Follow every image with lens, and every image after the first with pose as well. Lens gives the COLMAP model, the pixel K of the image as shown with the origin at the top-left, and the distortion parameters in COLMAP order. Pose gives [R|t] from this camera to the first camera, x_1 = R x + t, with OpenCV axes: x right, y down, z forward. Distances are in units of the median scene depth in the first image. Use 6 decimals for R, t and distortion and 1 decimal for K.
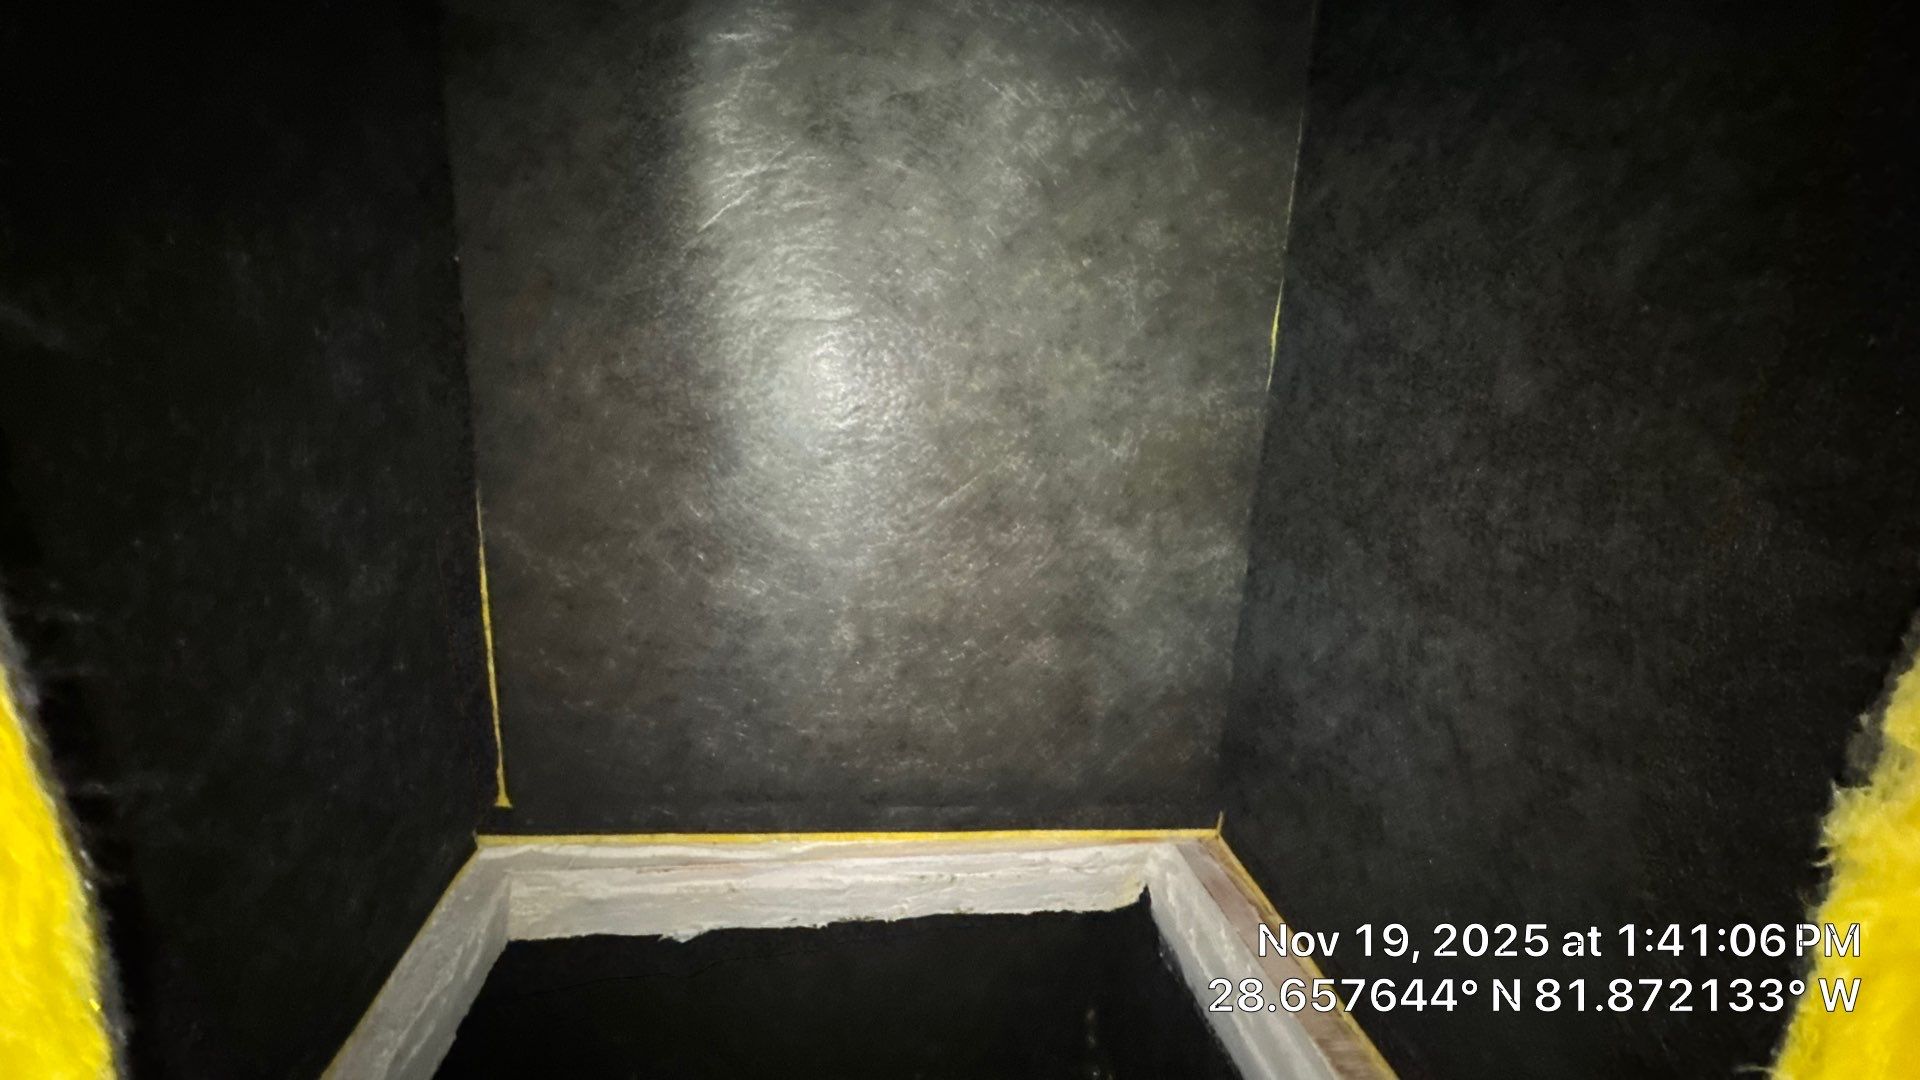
lens RADIAL K [[754.1, 0, 960.3], [0, 754.1, 540.0], [0, 0, 1]] dist [-0.015306, 0.000008]
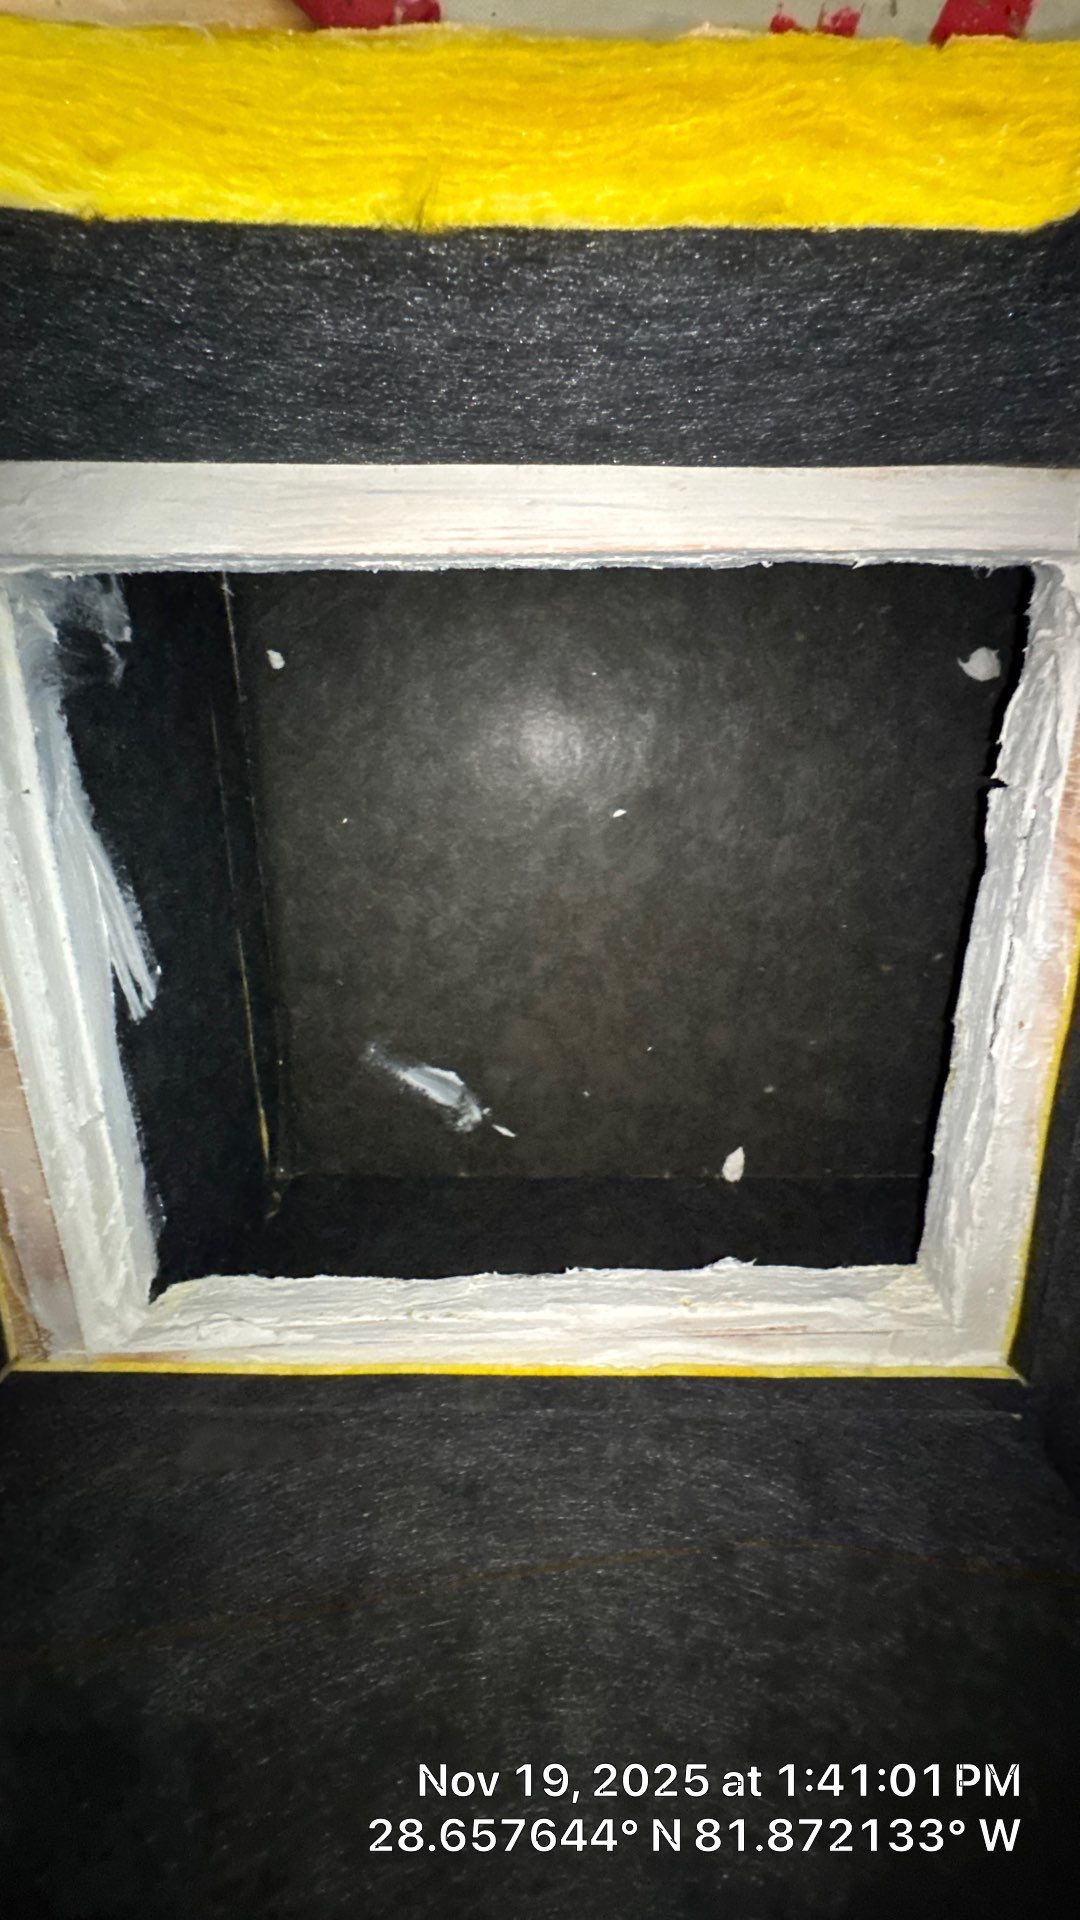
lens RADIAL K [[754.1, 0, 538.6], [0, 754.1, 956.8], [0, 0, 1]] dist [-0.015306, 0.000008]
pose [[-0.986882, -0.114415, -0.113899, -0.011574], [-0.043180, -0.492738, 0.869106, -0.042216], [-0.155561, 0.862623, 0.481334, 0.302788]]
